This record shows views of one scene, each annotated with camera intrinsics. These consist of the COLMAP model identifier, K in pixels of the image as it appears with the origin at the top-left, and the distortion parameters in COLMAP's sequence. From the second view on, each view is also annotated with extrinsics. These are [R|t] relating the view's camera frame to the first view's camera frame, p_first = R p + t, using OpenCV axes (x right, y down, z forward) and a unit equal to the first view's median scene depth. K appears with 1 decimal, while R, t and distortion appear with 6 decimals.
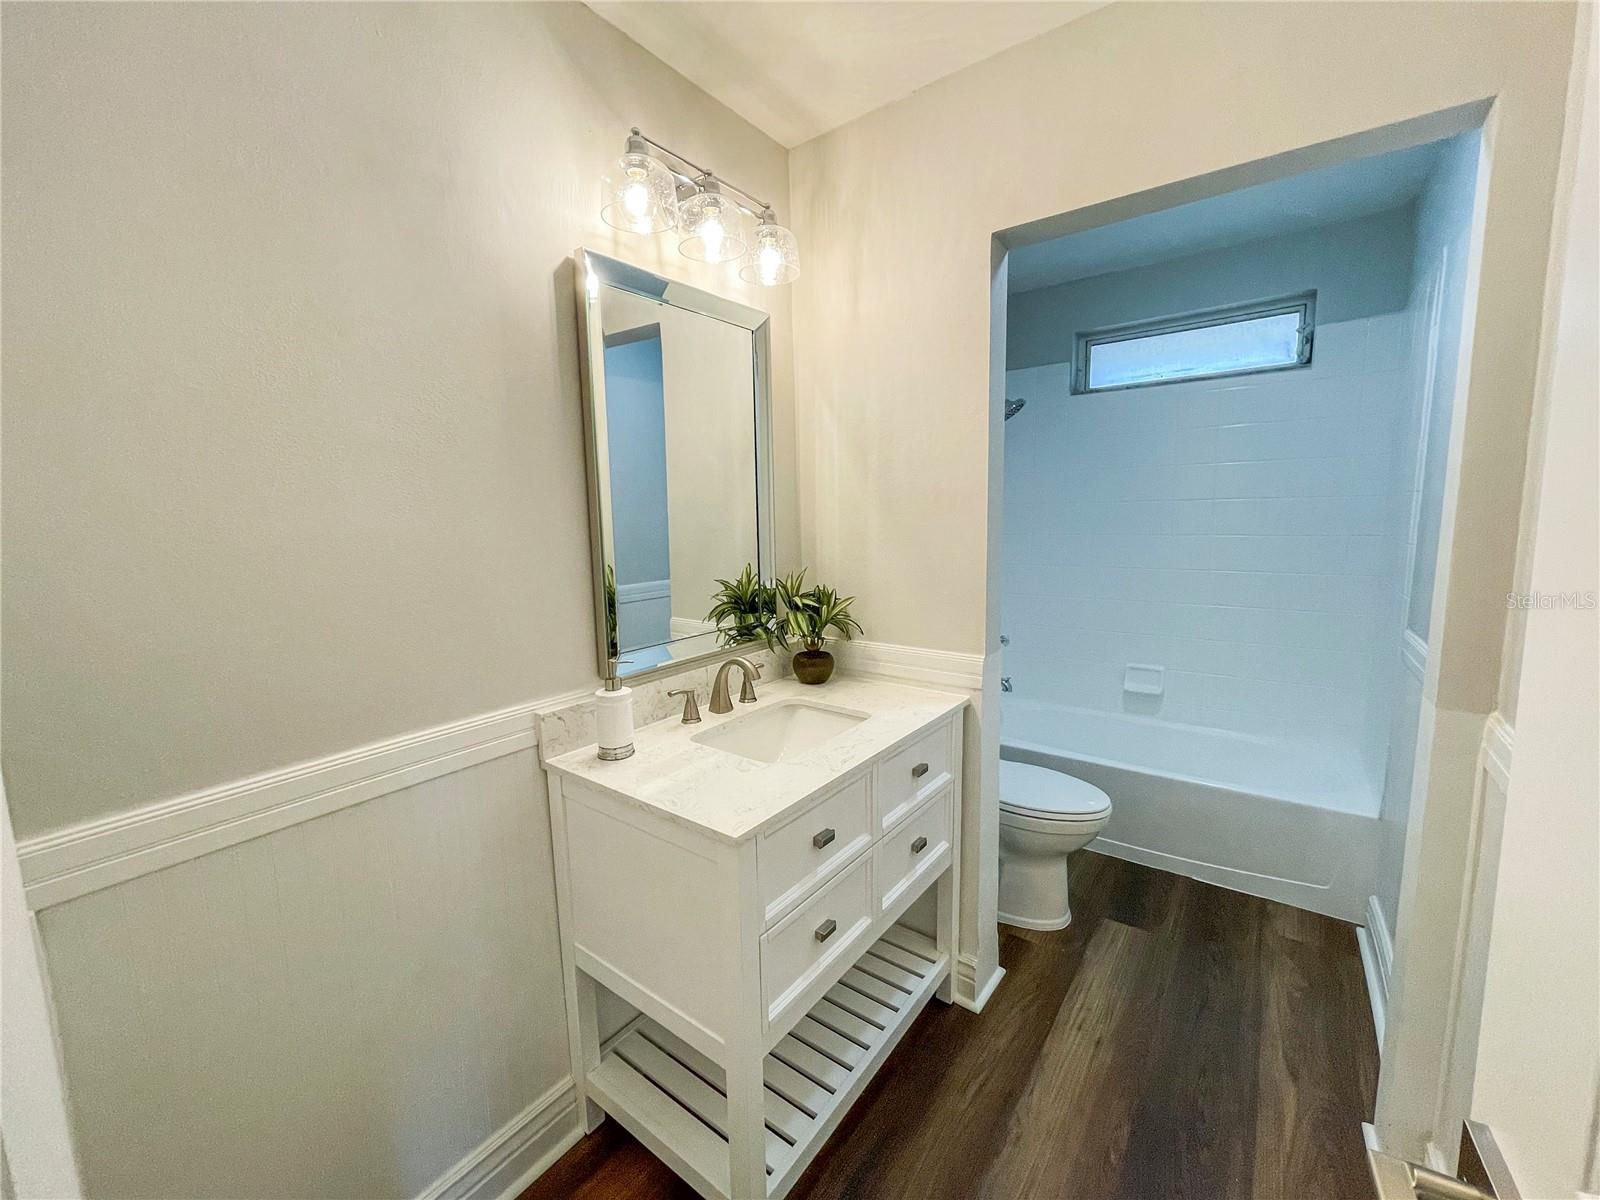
lens RADIAL K [[646.9, 0, 800.0], [0, 646.9, 600.0], [0, 0, 1]] dist [-0.004942, 0.000104]
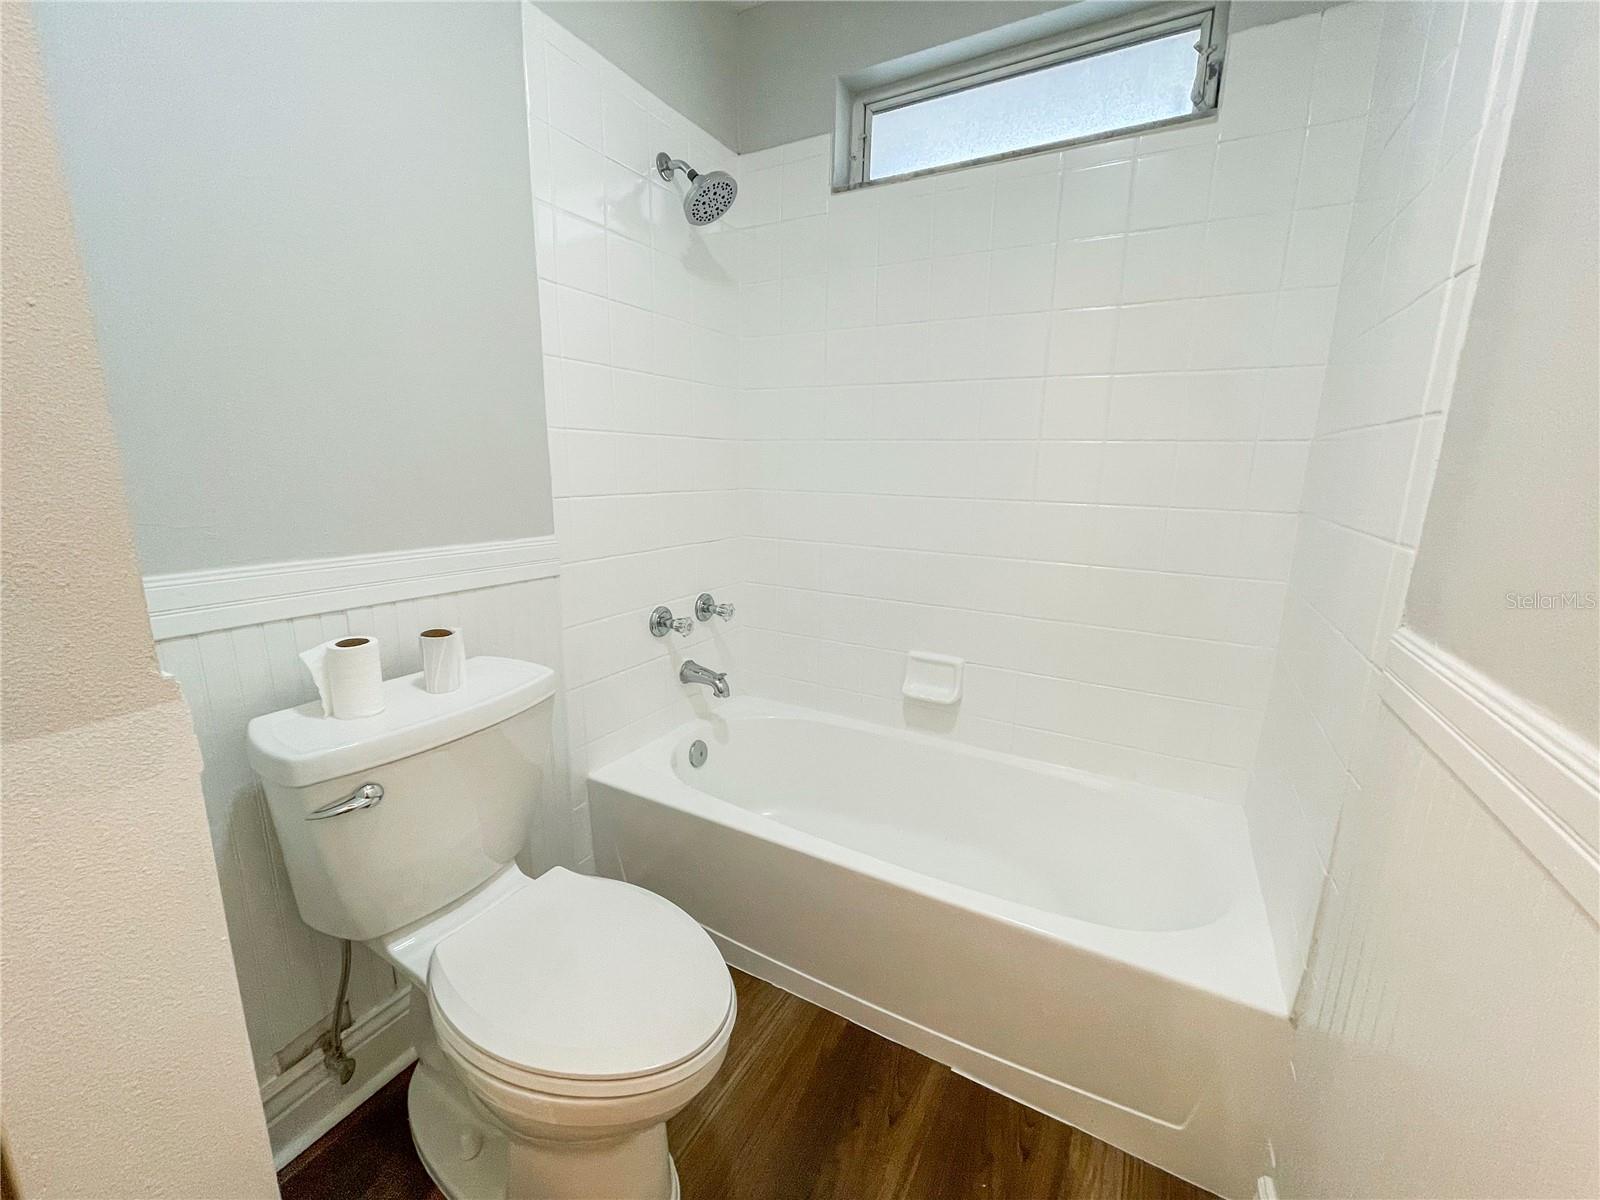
lens RADIAL K [[646.9, 0, 800.0], [0, 646.9, 600.0], [0, 0, 1]] dist [-0.004942, 0.000104]
pose [[0.990273, 0.014661, 0.138364, 0.322317], [-0.024862, 0.997074, 0.072290, 0.005668], [-0.136899, -0.075027, 0.987740, 0.411198]]
